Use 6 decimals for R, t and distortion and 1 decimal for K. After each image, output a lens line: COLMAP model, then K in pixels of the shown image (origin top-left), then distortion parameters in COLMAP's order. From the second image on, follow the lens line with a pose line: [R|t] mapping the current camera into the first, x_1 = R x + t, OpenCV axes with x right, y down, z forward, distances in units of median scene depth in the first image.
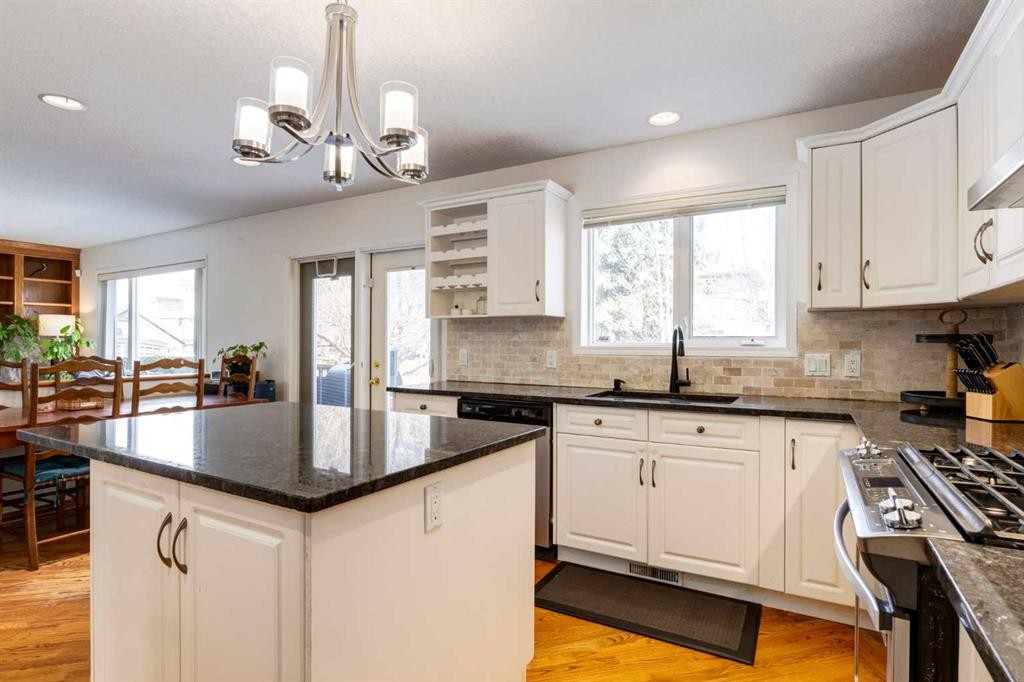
lens RADIAL K [[543.0, 0, 514.9], [0, 543.0, 342.5], [0, 0, 1]] dist [-0.003279, 0.000338]
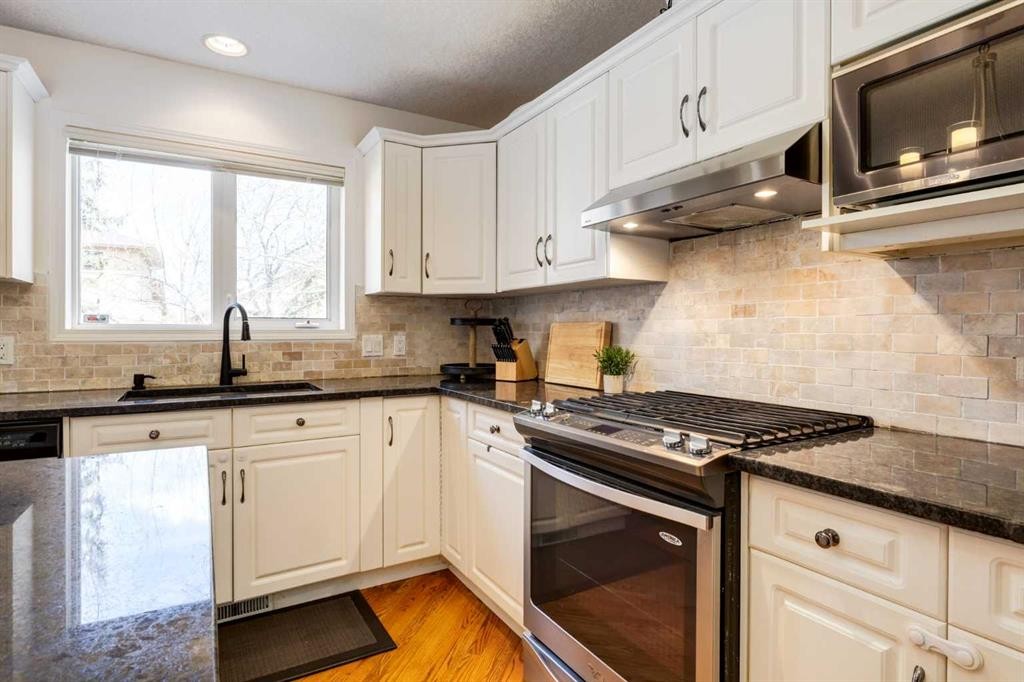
lens RADIAL K [[543.0, 0, 515.5], [0, 543.0, 334.0], [0, 0, 1]] dist [-0.003279, 0.000338]
pose [[0.483040, -0.008824, 0.875554, -0.243960], [0.000728, 0.999953, 0.009677, 0.008410], [-0.875598, -0.004037, 0.483023, 0.251034]]
